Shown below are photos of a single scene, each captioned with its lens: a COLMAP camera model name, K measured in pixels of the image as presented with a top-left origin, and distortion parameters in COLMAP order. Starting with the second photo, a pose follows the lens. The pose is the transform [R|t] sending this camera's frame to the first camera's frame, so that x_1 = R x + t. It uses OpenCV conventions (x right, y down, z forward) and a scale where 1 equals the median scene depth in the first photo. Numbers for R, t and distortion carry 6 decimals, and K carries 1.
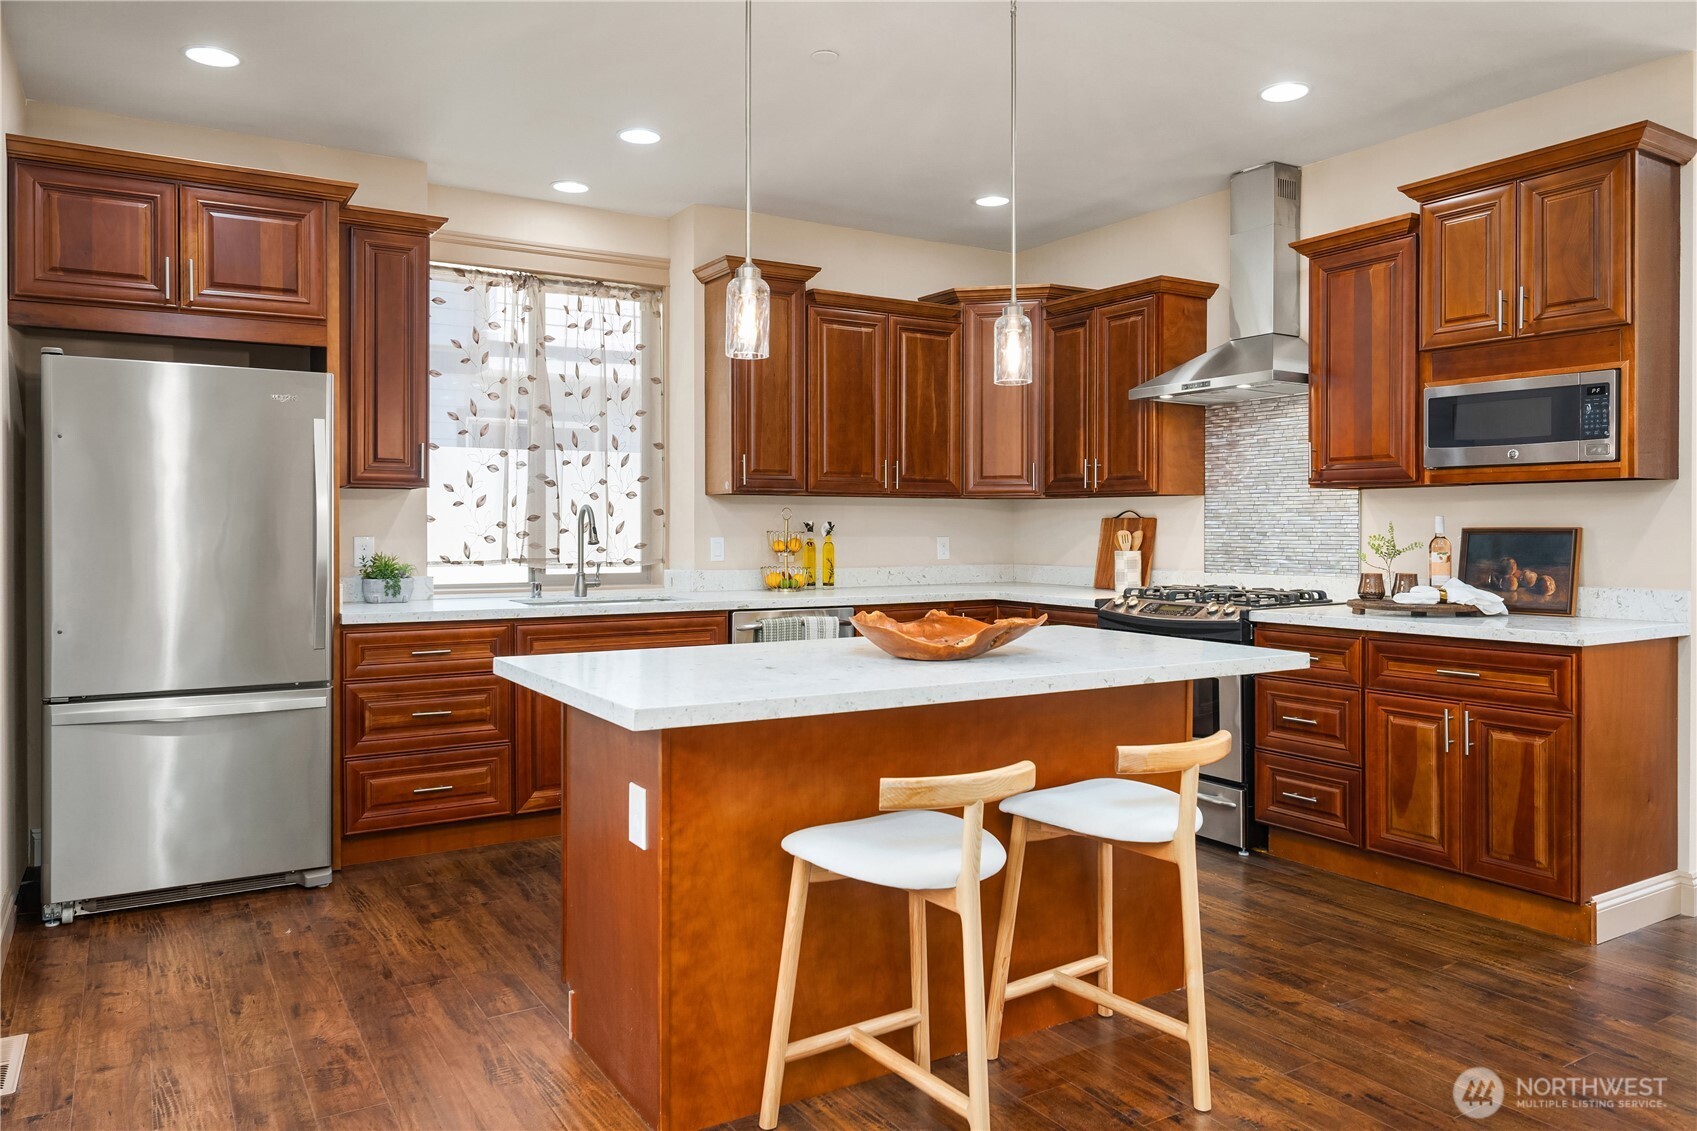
lens RADIAL K [[1157.5, 0, 831.3], [0, 1157.5, 551.6], [0, 0, 1]] dist [-0.009225, -0.003385]
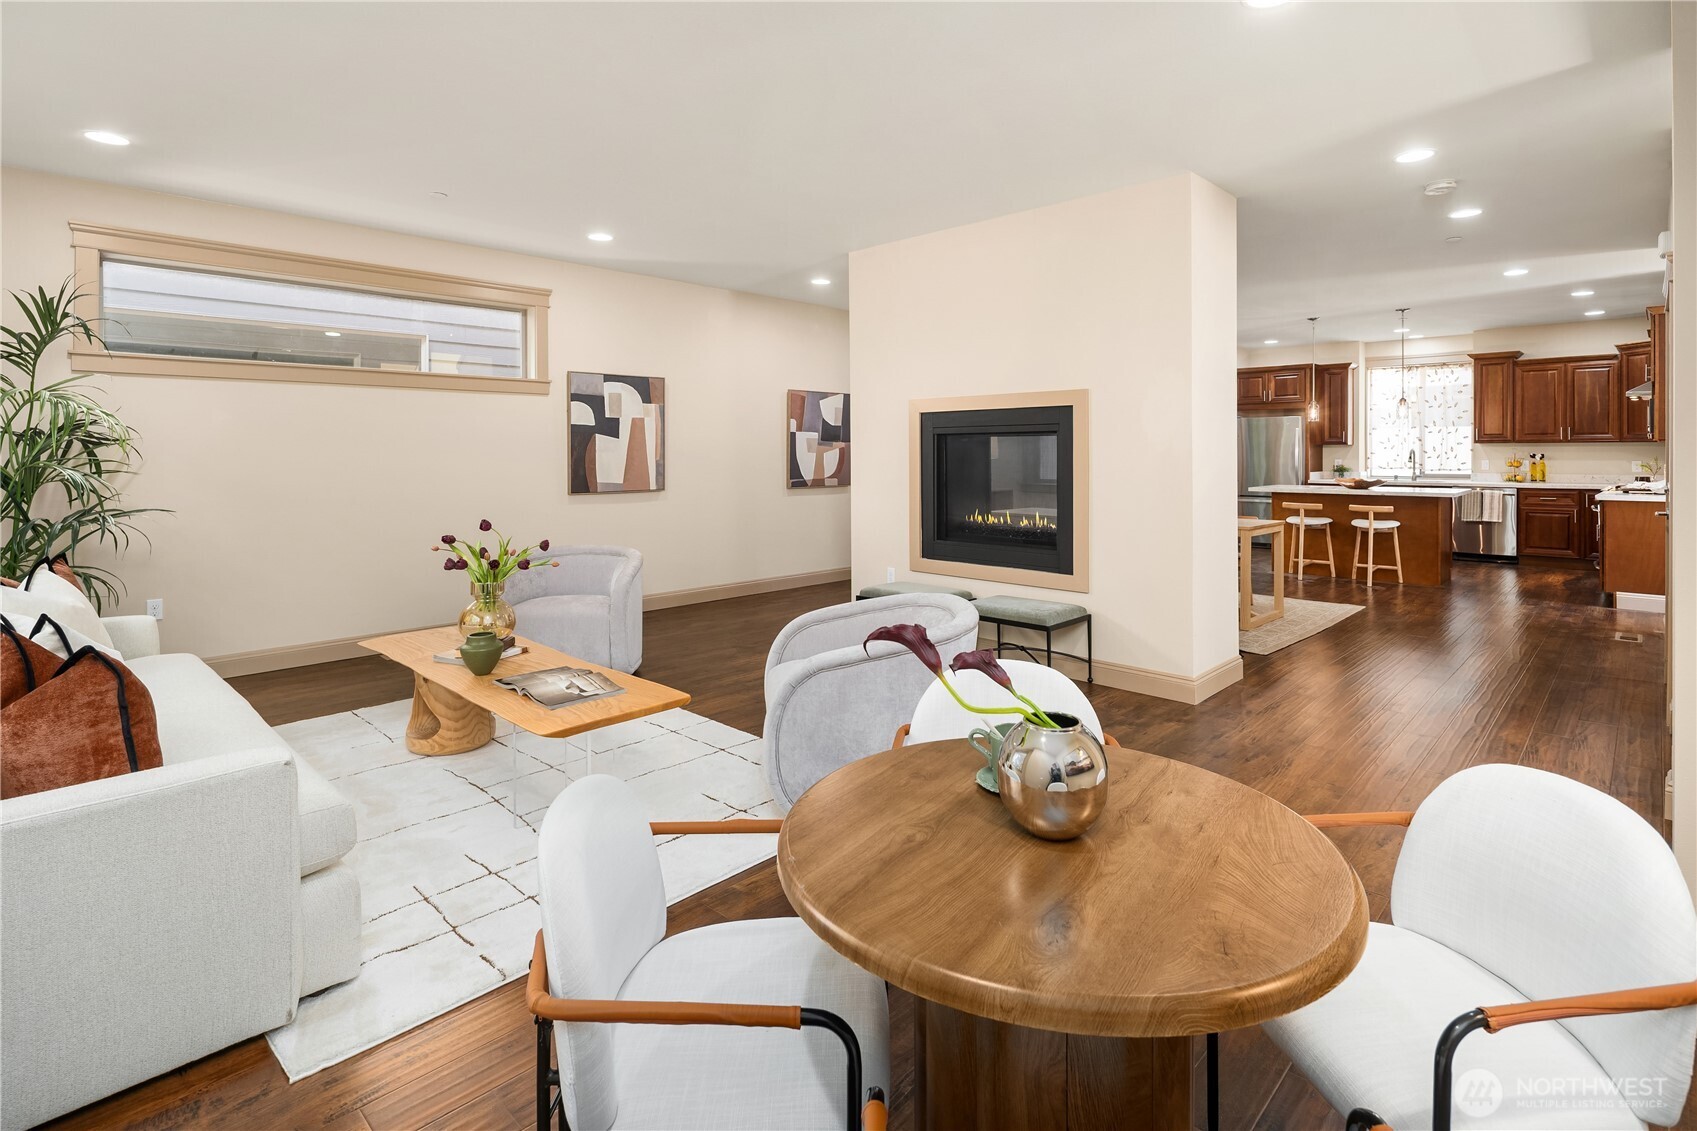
lens RADIAL K [[834.2, 0, 864.3], [0, 834.2, 477.6], [0, 0, 1]] dist [0.005331, -0.006804]
pose [[0.263650, 0.028625, -0.964193, 1.547602], [-0.015601, 0.999555, 0.025409, 0.000726], [0.964492, 0.008343, 0.263980, -0.933920]]
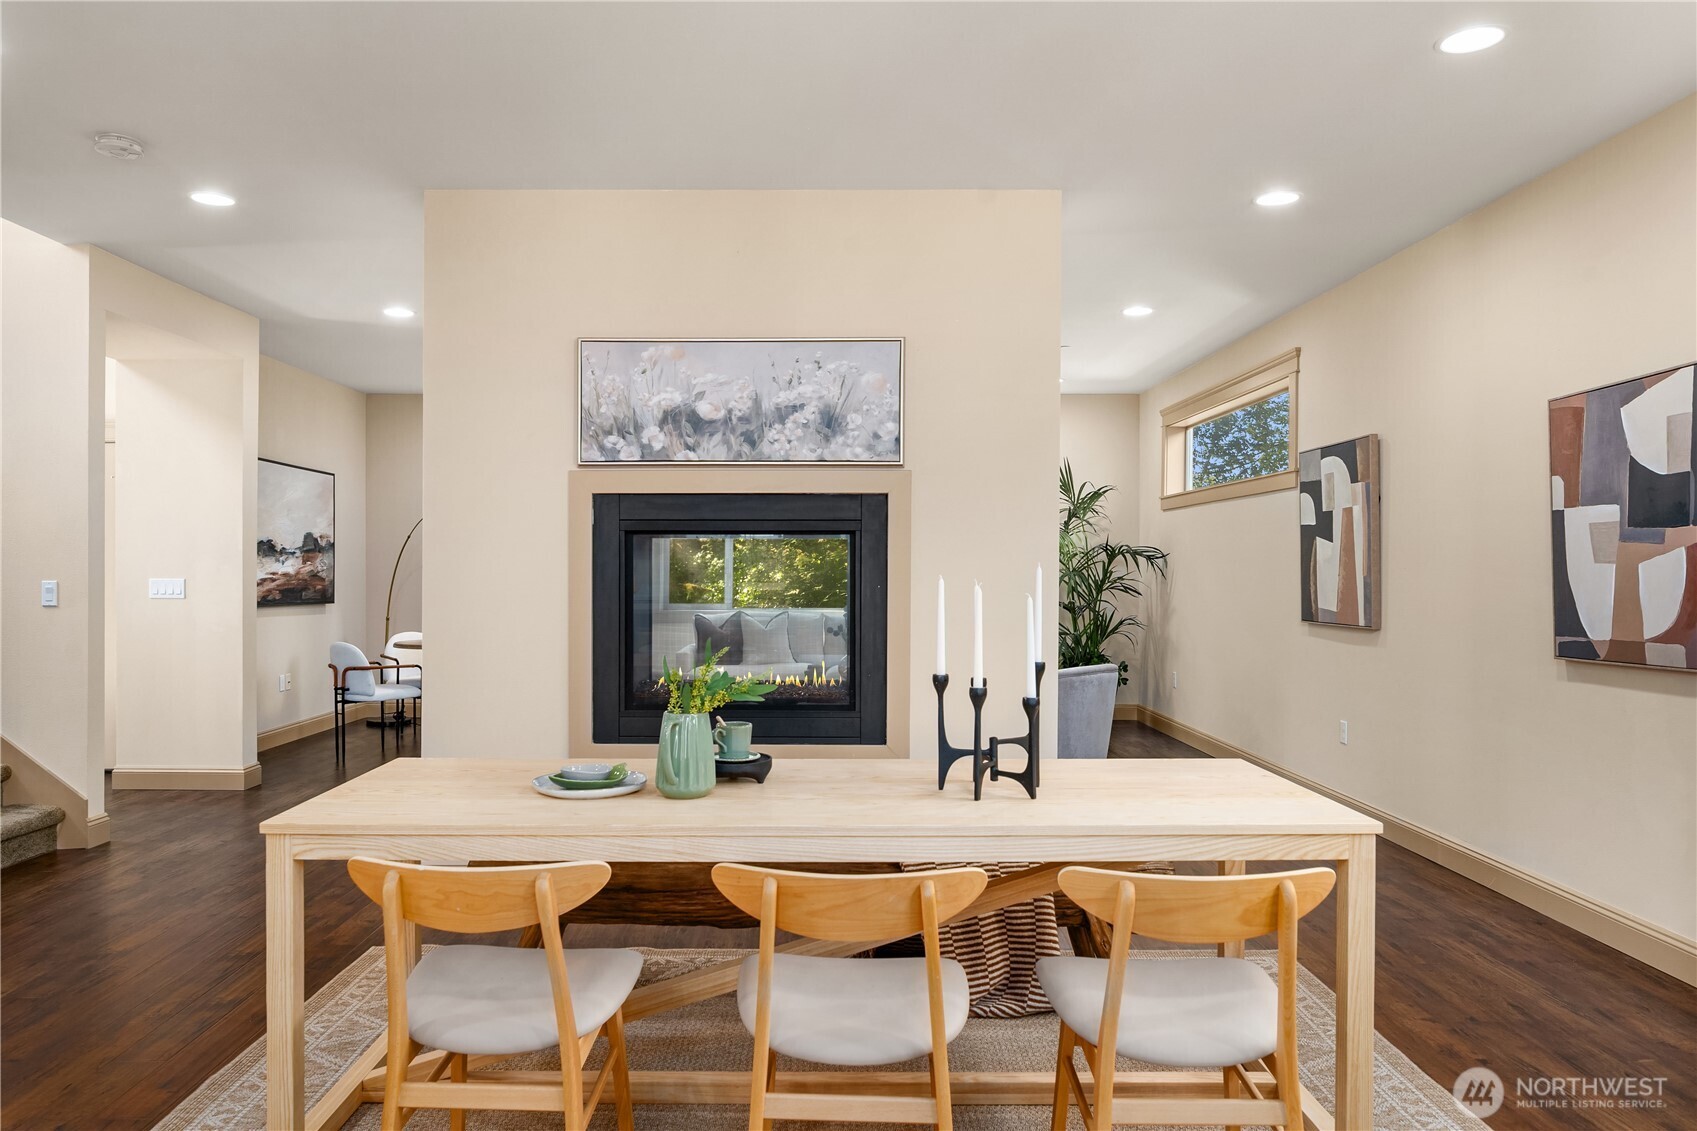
lens RADIAL K [[1157.5, 0, 797.7], [0, 1157.5, 588.6], [0, 0, 1]] dist [-0.009225, -0.003385]
pose [[-0.846822, -0.011897, 0.531743, -0.105437], [0.006620, 0.999437, 0.032903, -0.017855], [-0.531835, 0.031383, -0.846266, 0.429635]]
